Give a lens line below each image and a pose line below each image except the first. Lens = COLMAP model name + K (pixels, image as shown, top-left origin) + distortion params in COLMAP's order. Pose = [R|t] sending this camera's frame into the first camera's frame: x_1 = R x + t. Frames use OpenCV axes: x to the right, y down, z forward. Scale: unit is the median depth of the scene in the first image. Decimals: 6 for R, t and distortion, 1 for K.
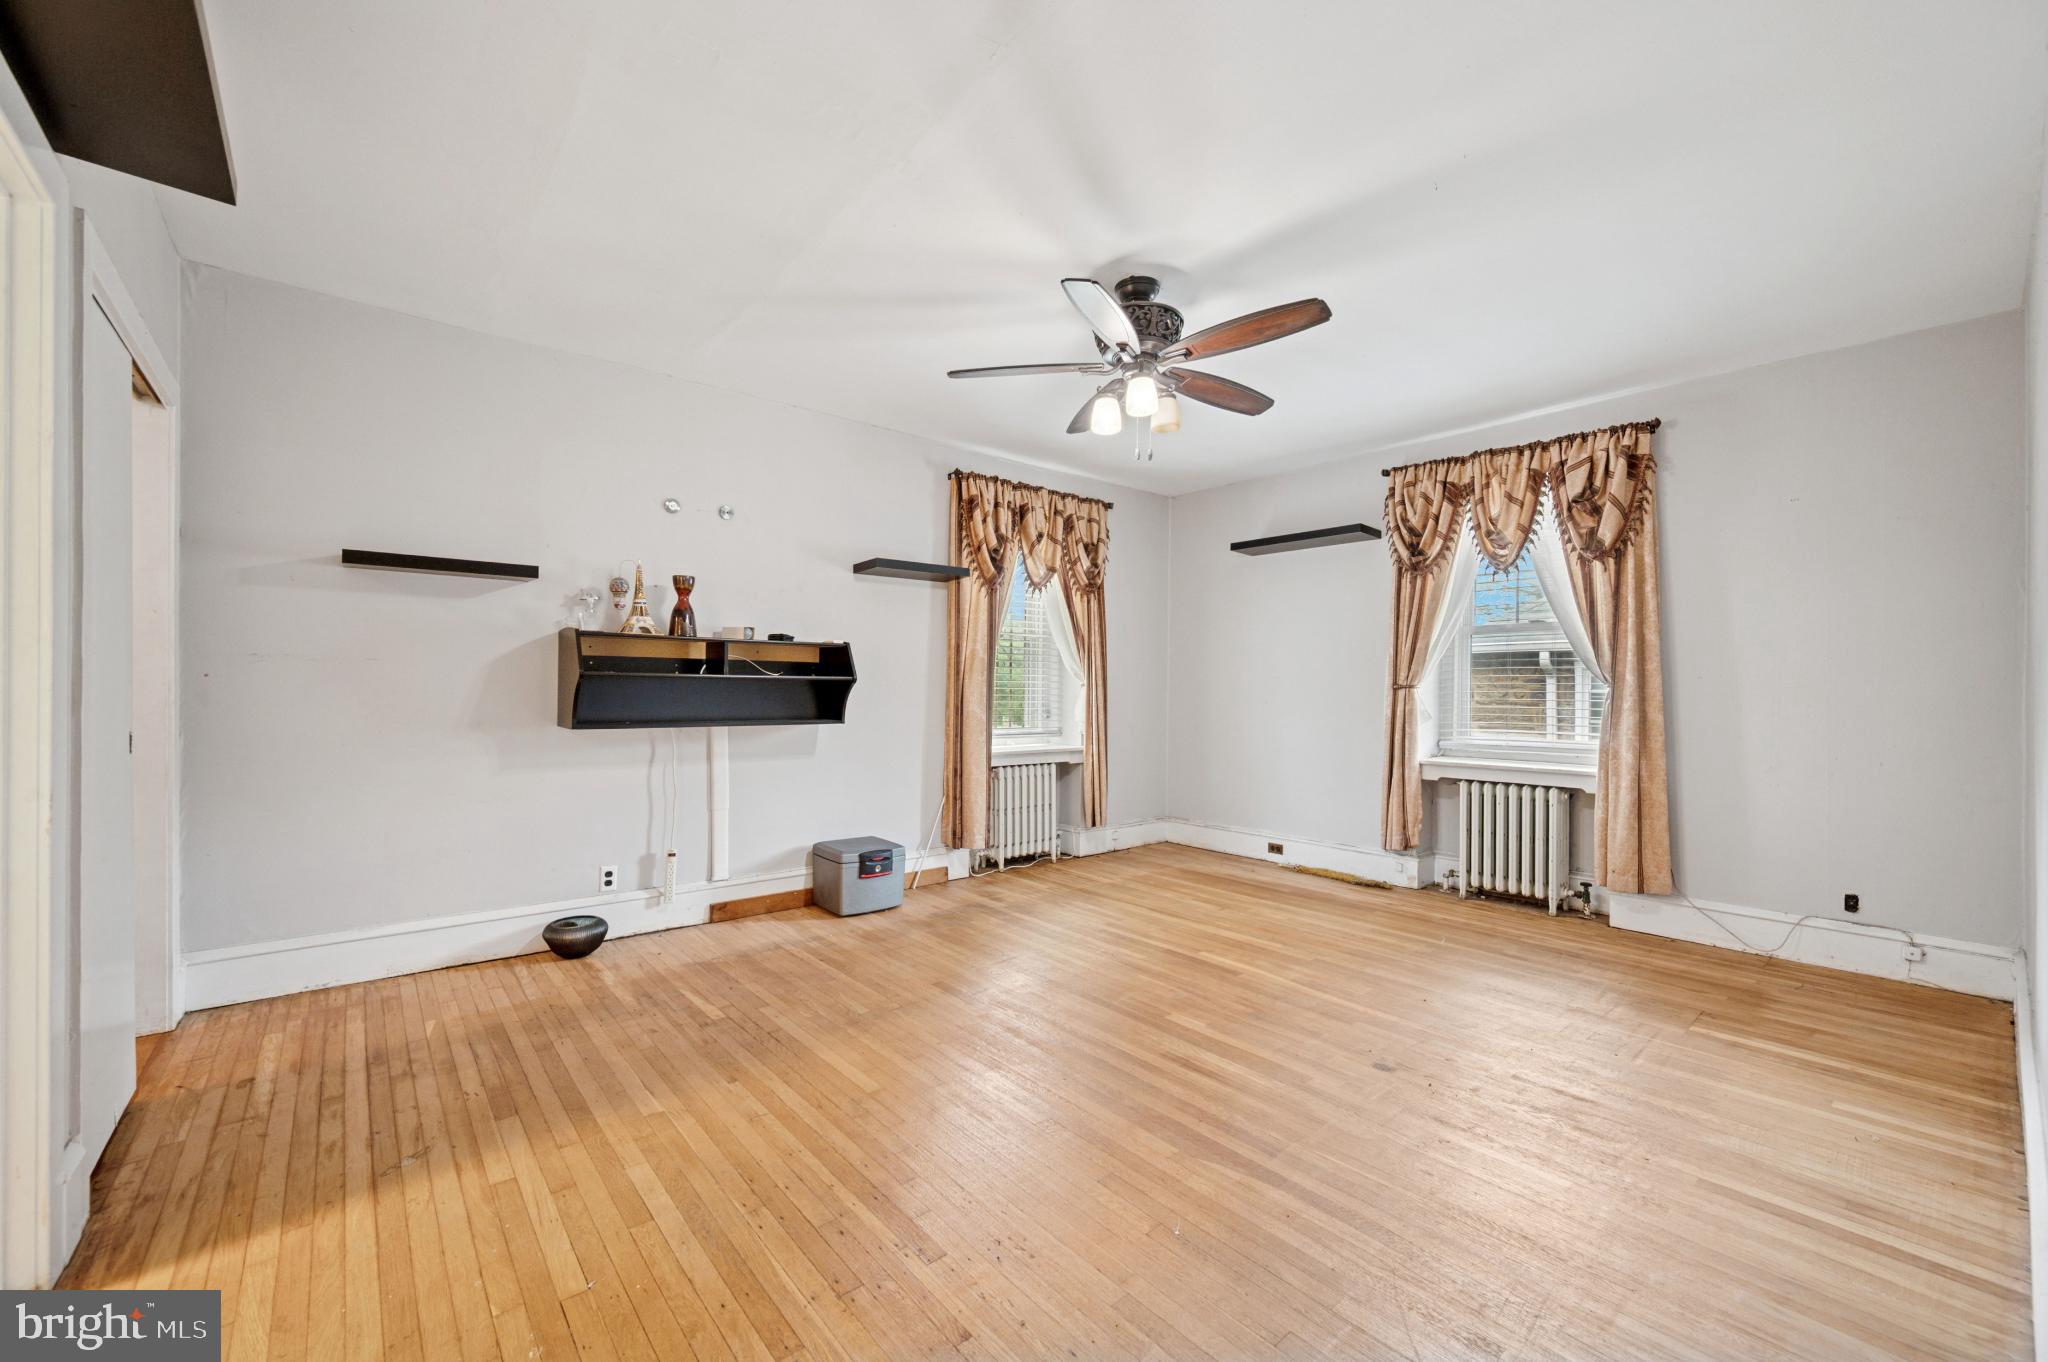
lens RADIAL K [[811.8, 0, 1034.3], [0, 811.8, 690.7], [0, 0, 1]] dist [-0.006880, 0.001046]
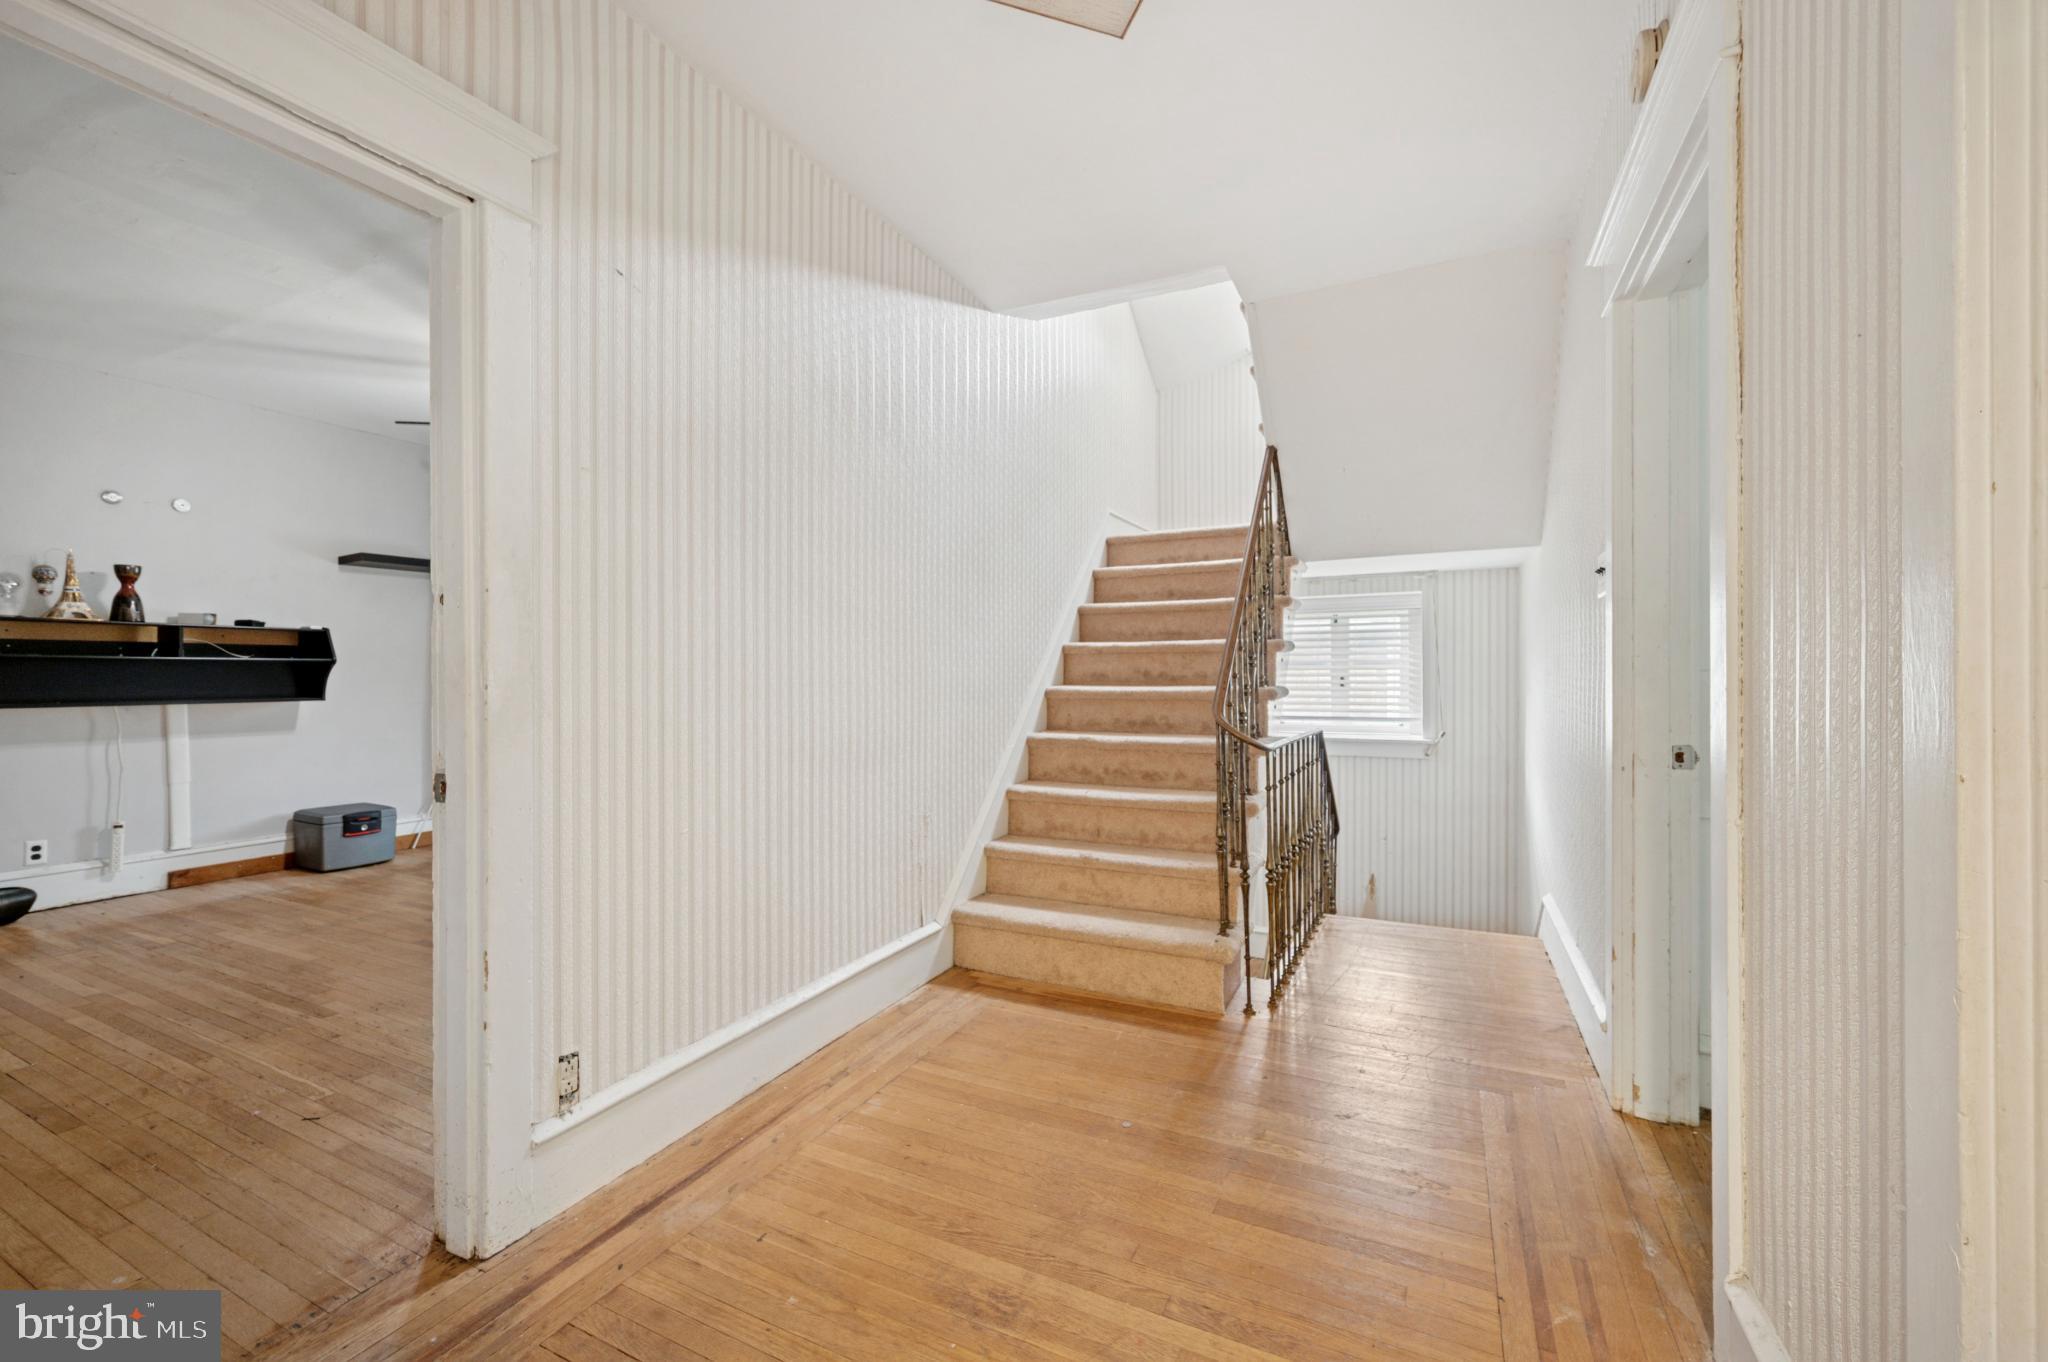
lens RADIAL K [[811.8, 0, 1017.5], [0, 811.8, 679.8], [0, 0, 1]] dist [-0.006880, 0.001046]
pose [[0.917245, -0.013332, 0.398099, 0.211501], [0.010613, 0.999903, 0.009033, 0.012655], [-0.398181, -0.004060, 0.917298, -0.428684]]
